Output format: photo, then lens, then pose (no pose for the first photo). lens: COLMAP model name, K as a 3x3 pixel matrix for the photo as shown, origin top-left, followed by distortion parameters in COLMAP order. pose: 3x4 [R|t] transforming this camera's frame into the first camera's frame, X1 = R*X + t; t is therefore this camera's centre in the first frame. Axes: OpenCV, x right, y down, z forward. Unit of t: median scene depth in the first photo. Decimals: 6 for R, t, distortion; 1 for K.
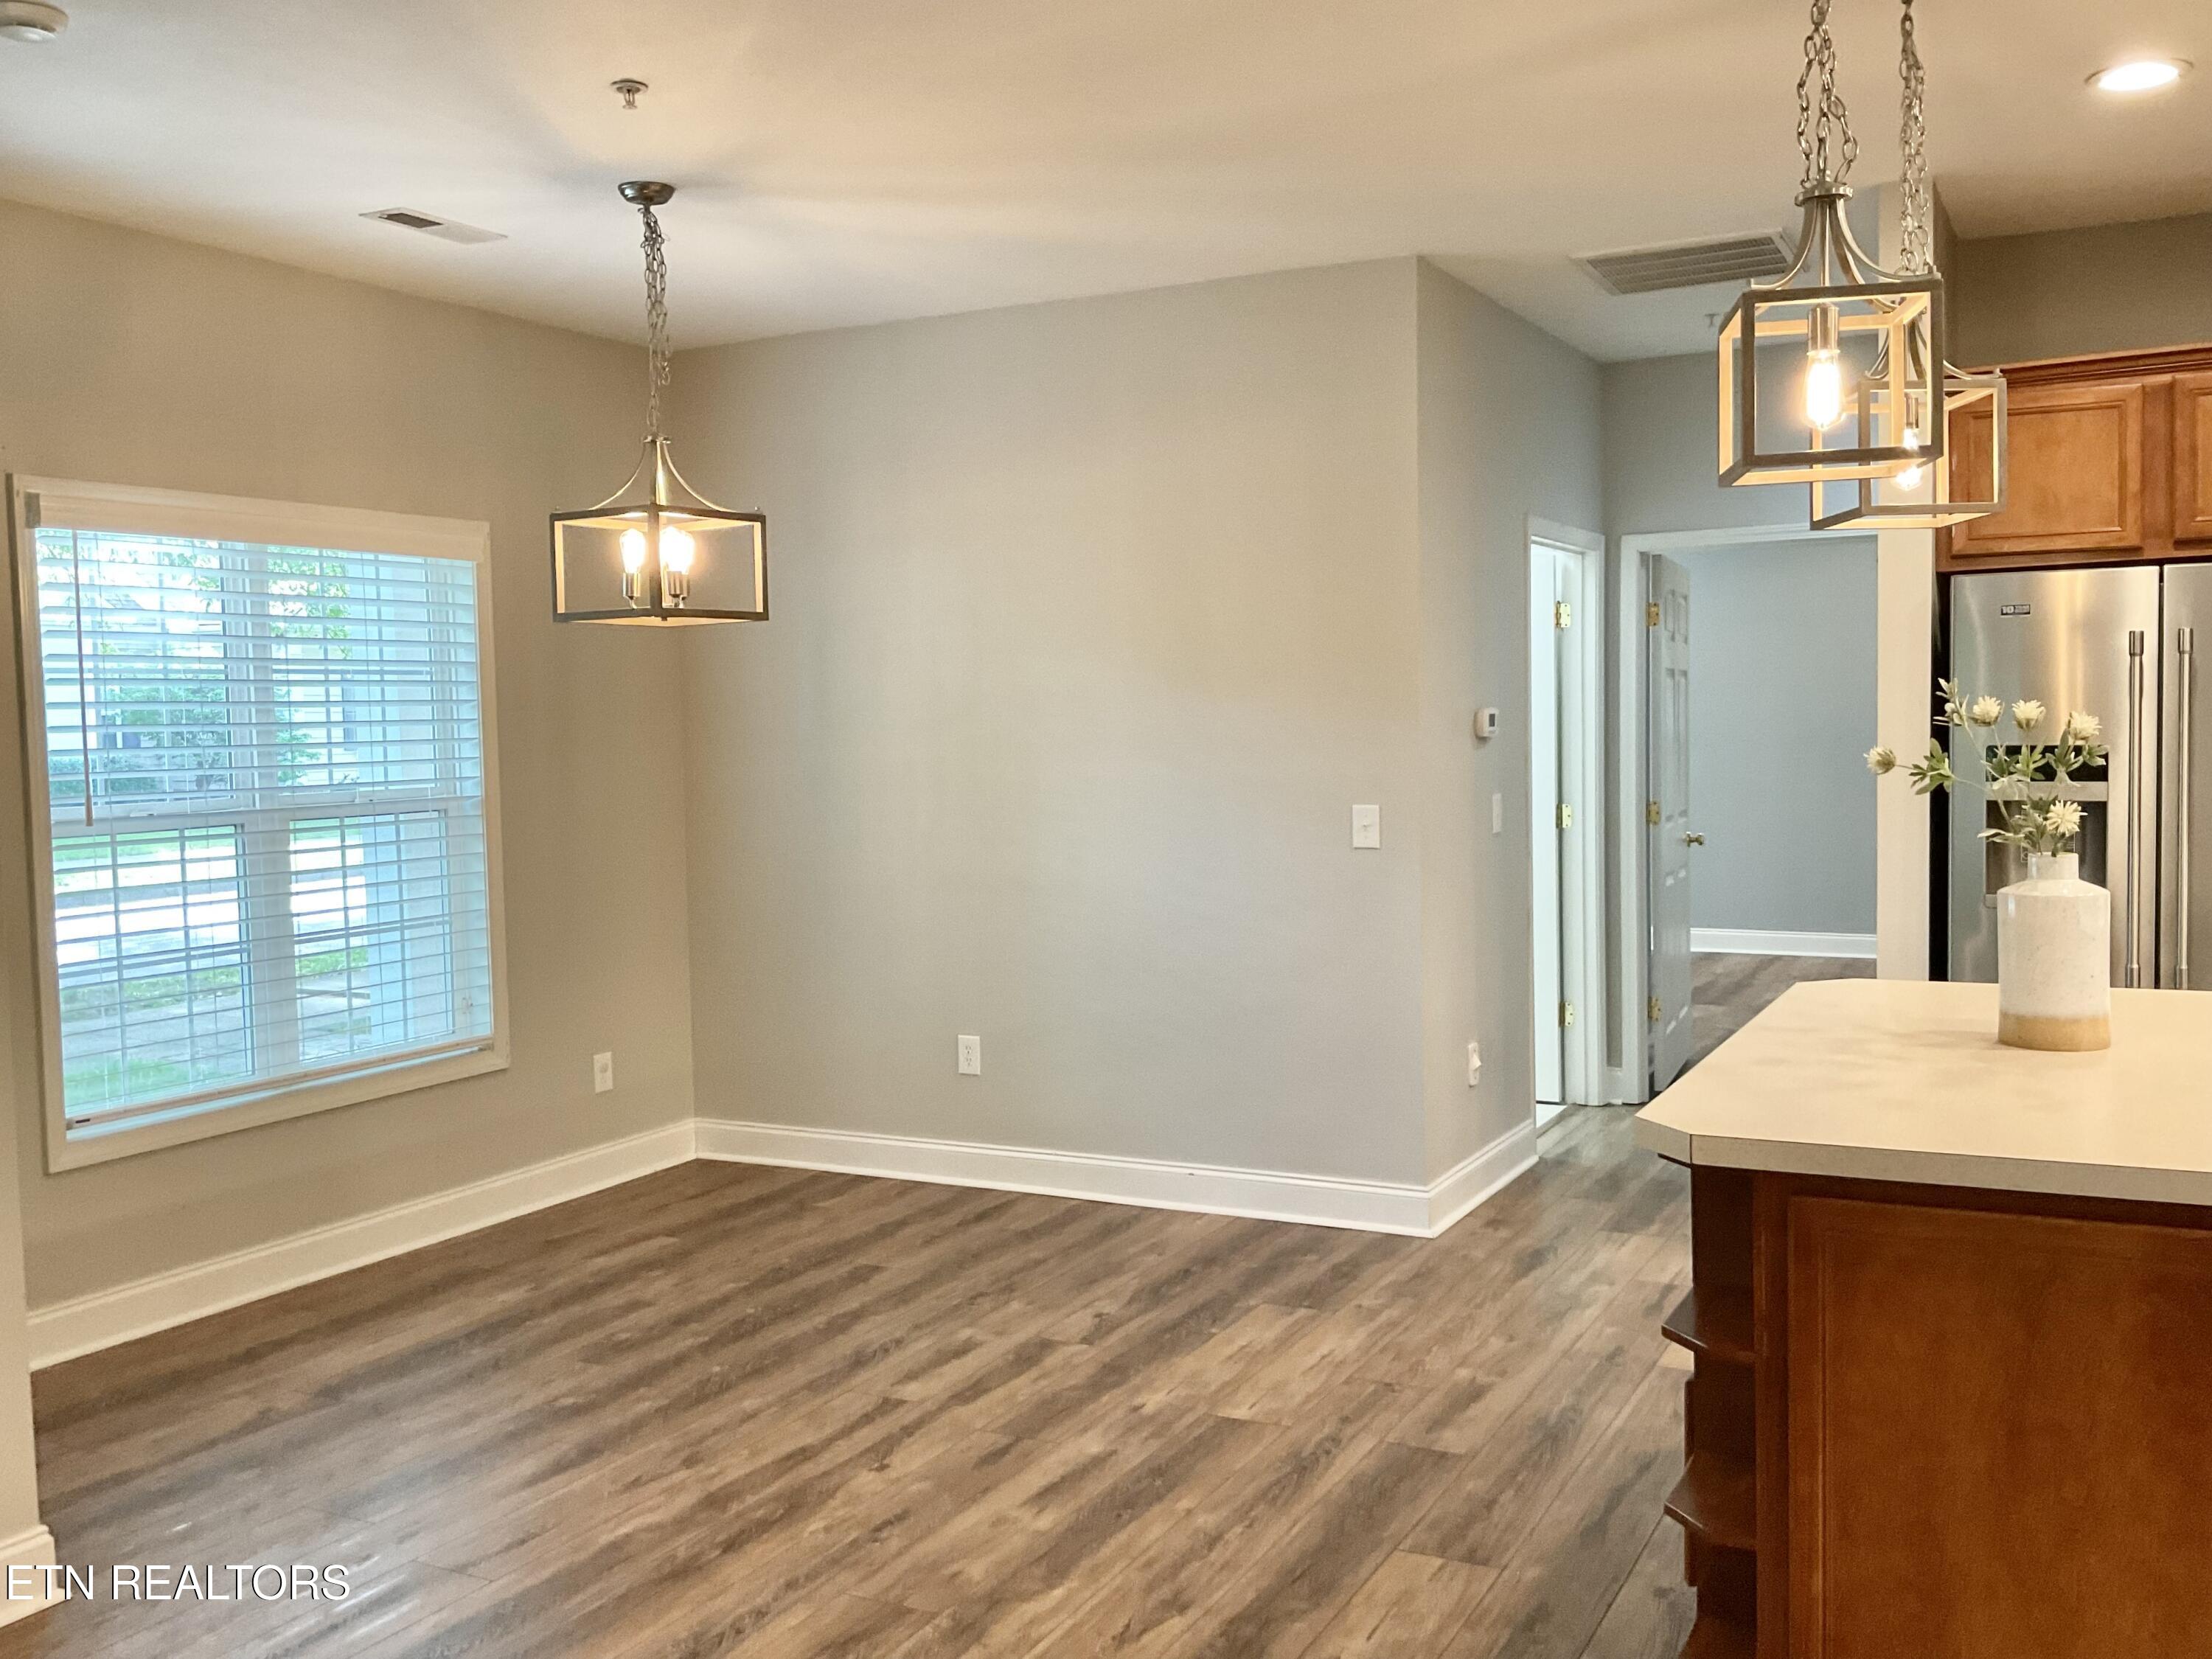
lens RADIAL K [[1966.7, 0, 1106.0], [0, 1966.7, 829.5], [0, 0, 1]] dist [0.122658, -0.263453]
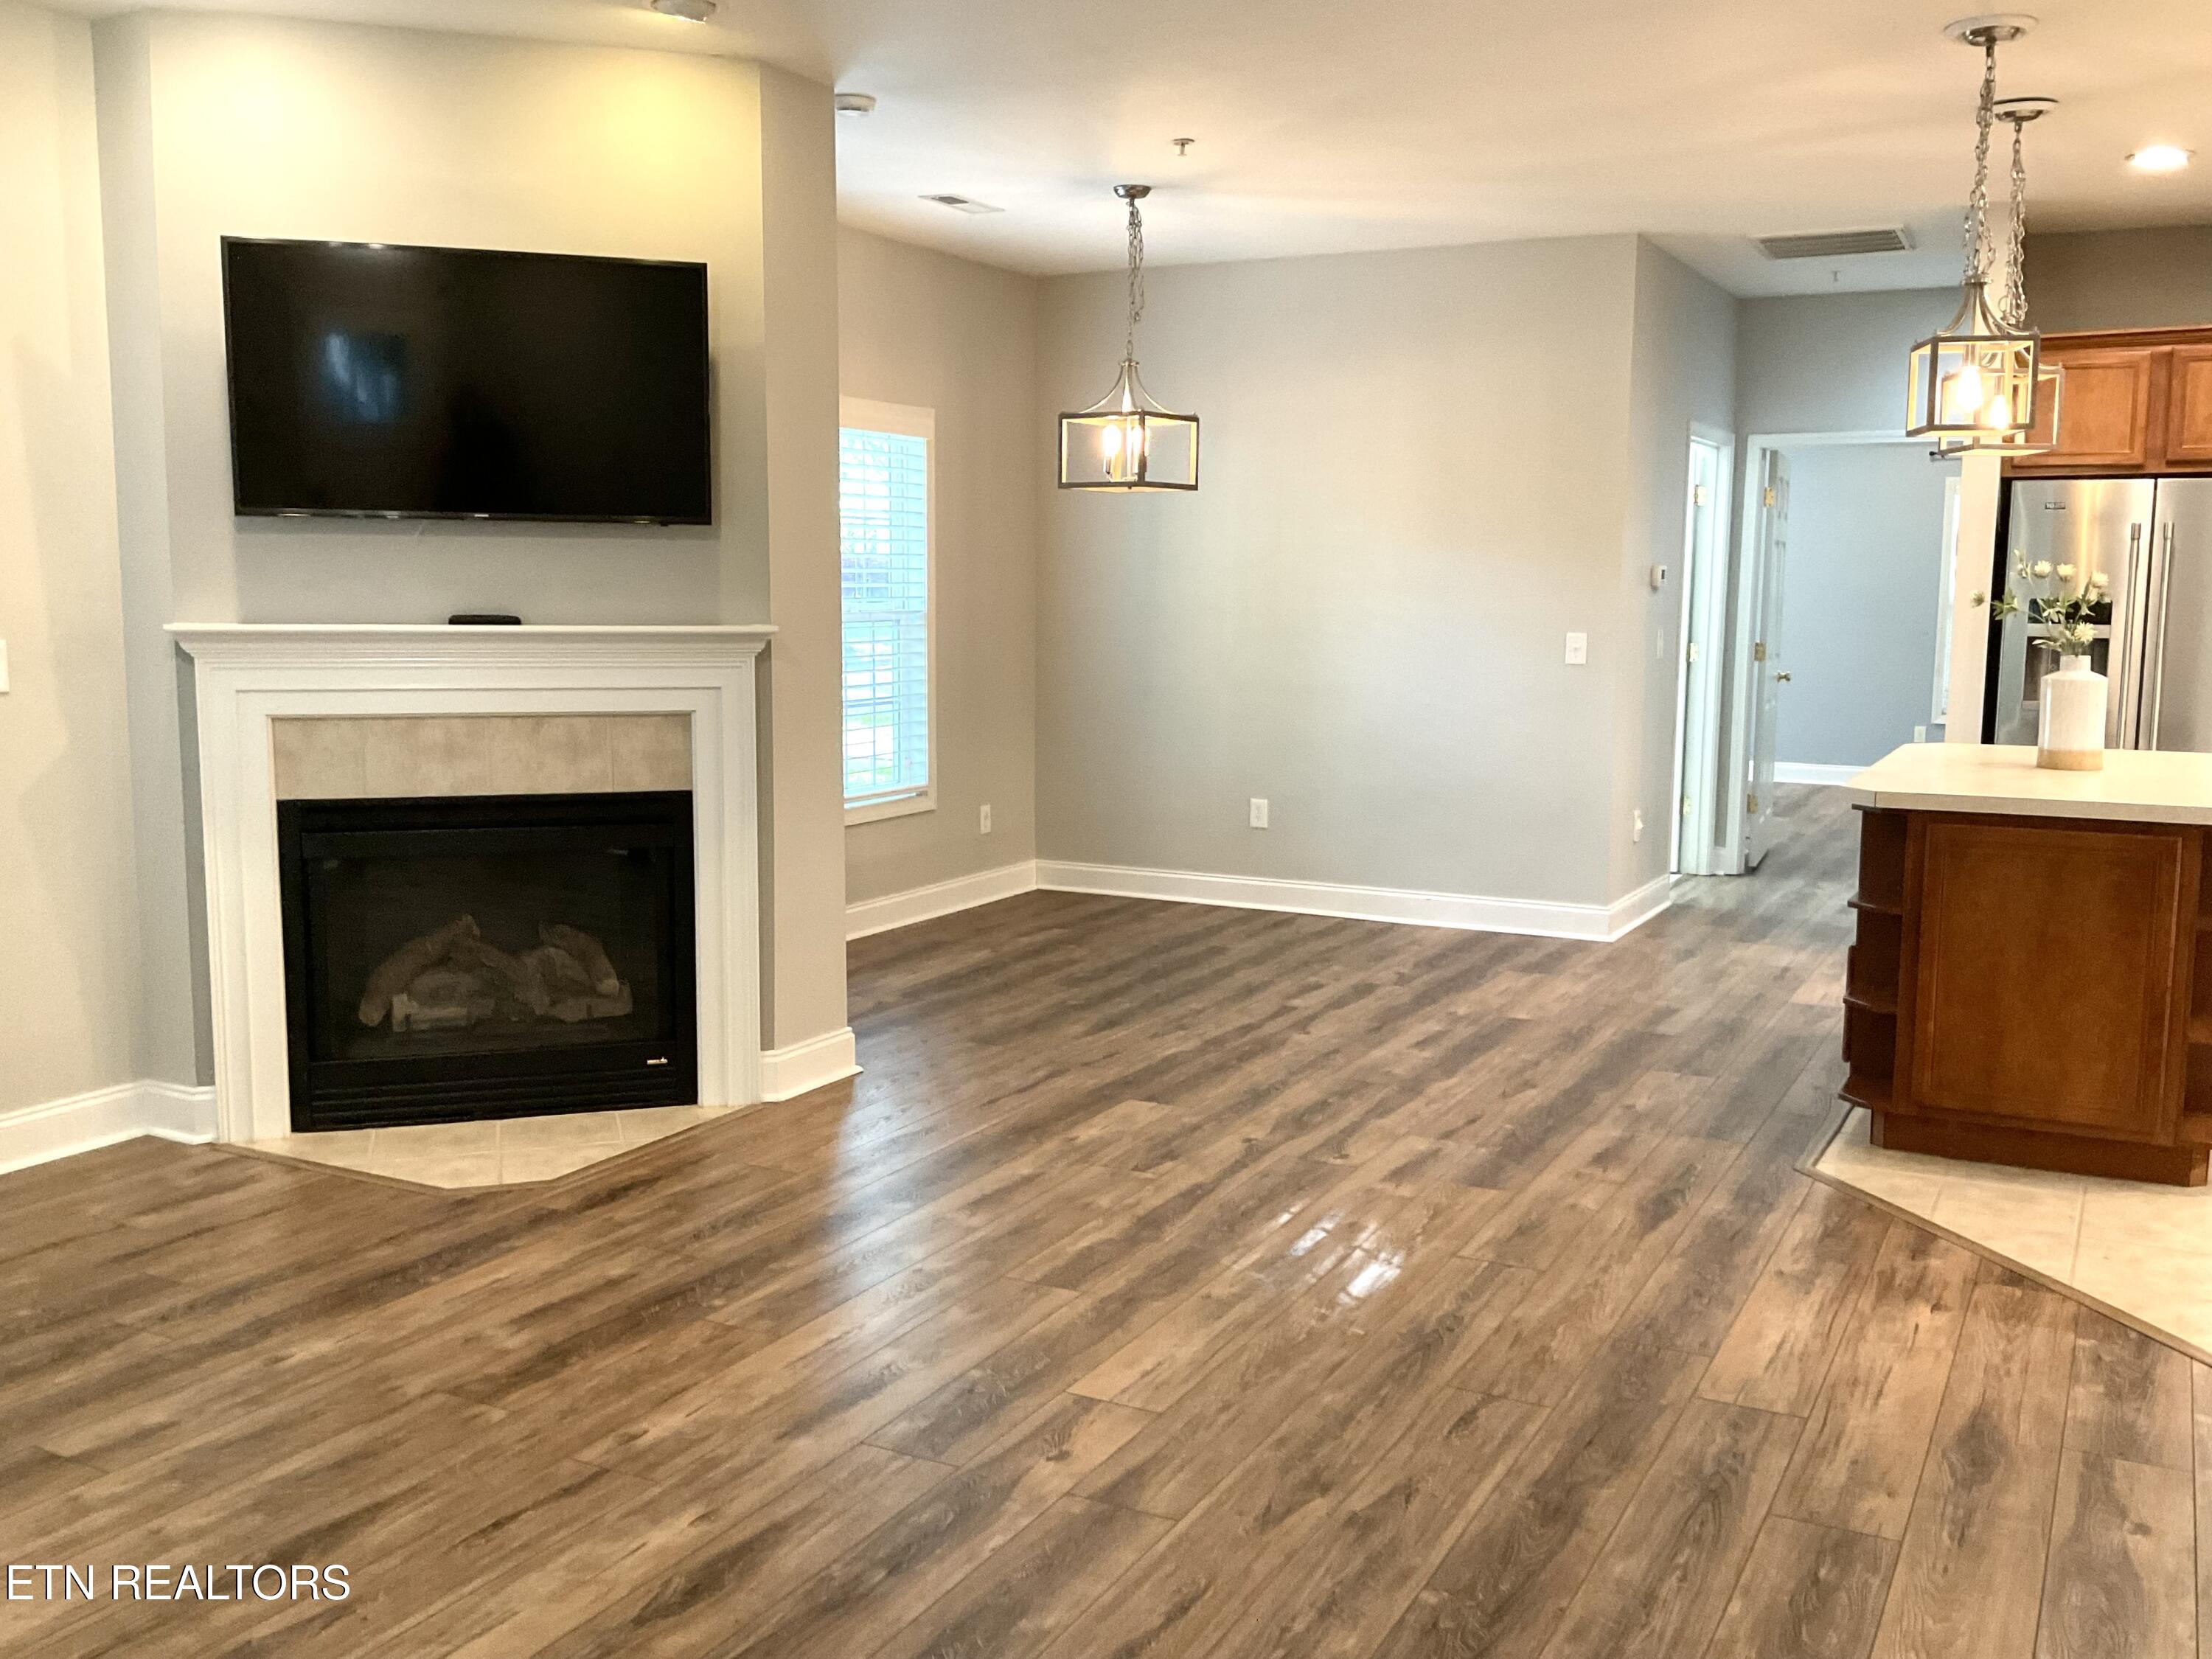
lens RADIAL K [[1966.7, 0, 1106.0], [0, 1966.7, 829.5], [0, 0, 1]] dist [0.122658, -0.263453]
pose [[0.999590, 0.028512, 0.002613, -0.233242], [-0.028626, 0.997076, 0.070856, 0.042187], [-0.000585, -0.070902, 0.997483, -0.467779]]
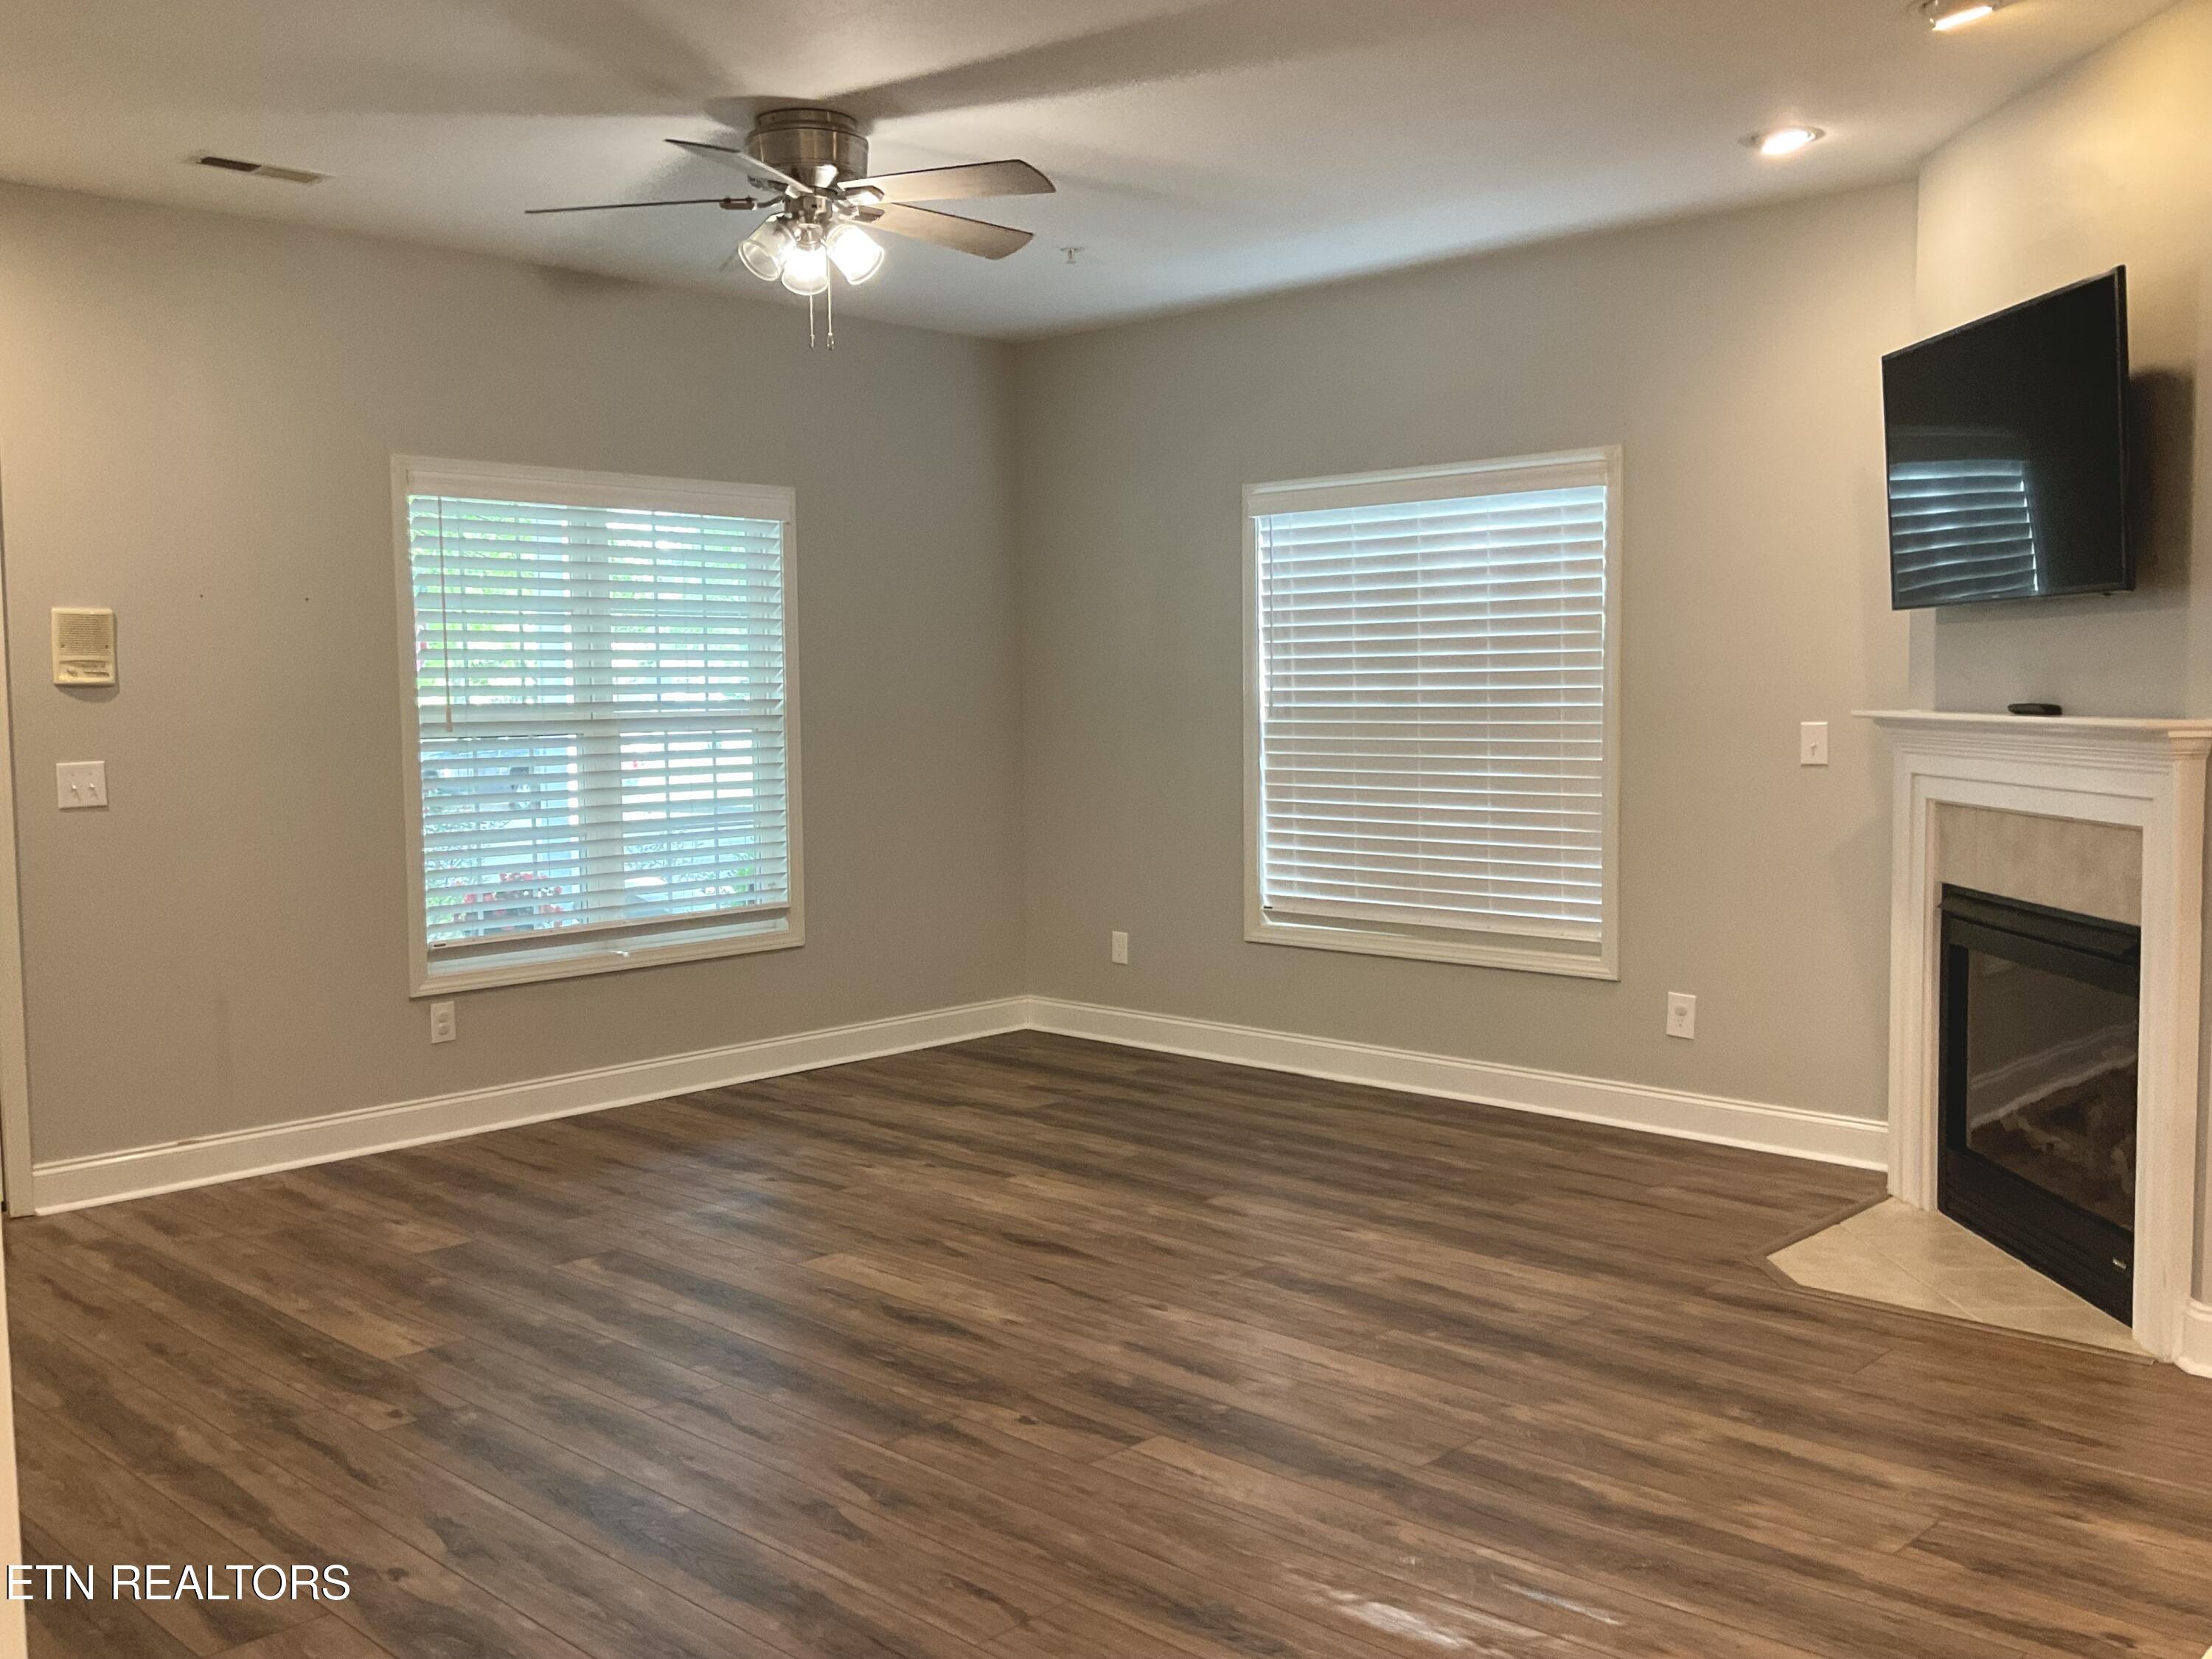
lens RADIAL K [[1966.7, 0, 1106.0], [0, 1966.7, 829.5], [0, 0, 1]] dist [0.122658, -0.263453]
pose [[-0.275578, 0.094518, -0.956621, 0.462716], [-0.038465, 0.993273, 0.109220, -0.013168], [0.960509, 0.066895, -0.270089, 0.401044]]
